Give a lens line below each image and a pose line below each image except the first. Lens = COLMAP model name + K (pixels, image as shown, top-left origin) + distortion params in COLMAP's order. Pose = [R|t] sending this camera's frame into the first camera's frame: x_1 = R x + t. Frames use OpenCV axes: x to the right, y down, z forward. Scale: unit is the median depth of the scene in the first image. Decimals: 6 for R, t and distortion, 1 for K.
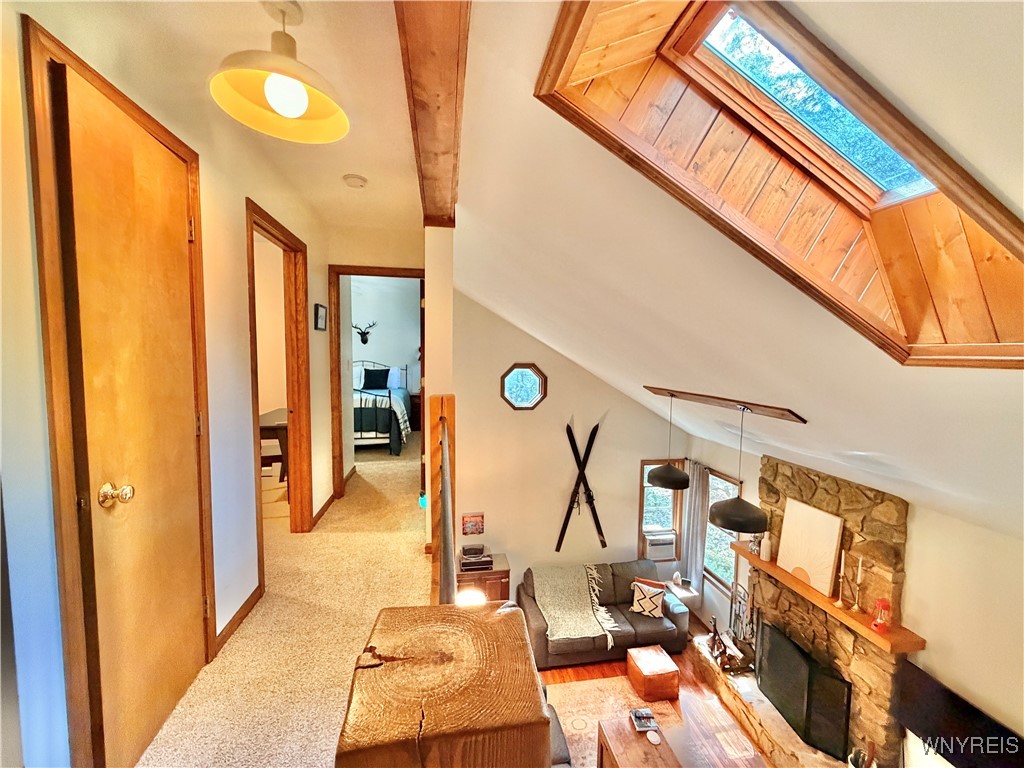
lens RADIAL K [[405.9, 0, 512.3], [0, 405.9, 384.8], [0, 0, 1]] dist [-0.002923, -0.000130]
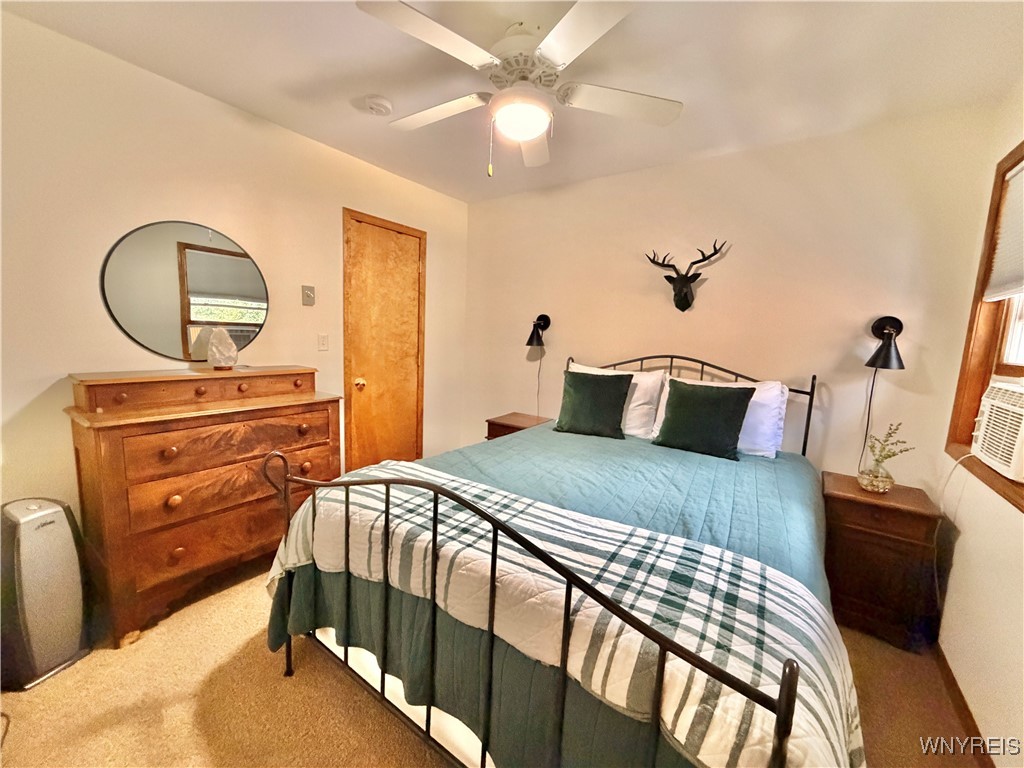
lens RADIAL K [[405.9, 0, 511.2], [0, 405.9, 383.8], [0, 0, 1]] dist [-0.002923, -0.000130]
pose [[0.704656, 0.114819, -0.700198, -0.213883], [-0.091721, 0.993281, 0.070573, -0.047324], [0.703596, 0.014493, 0.710452, 0.645246]]
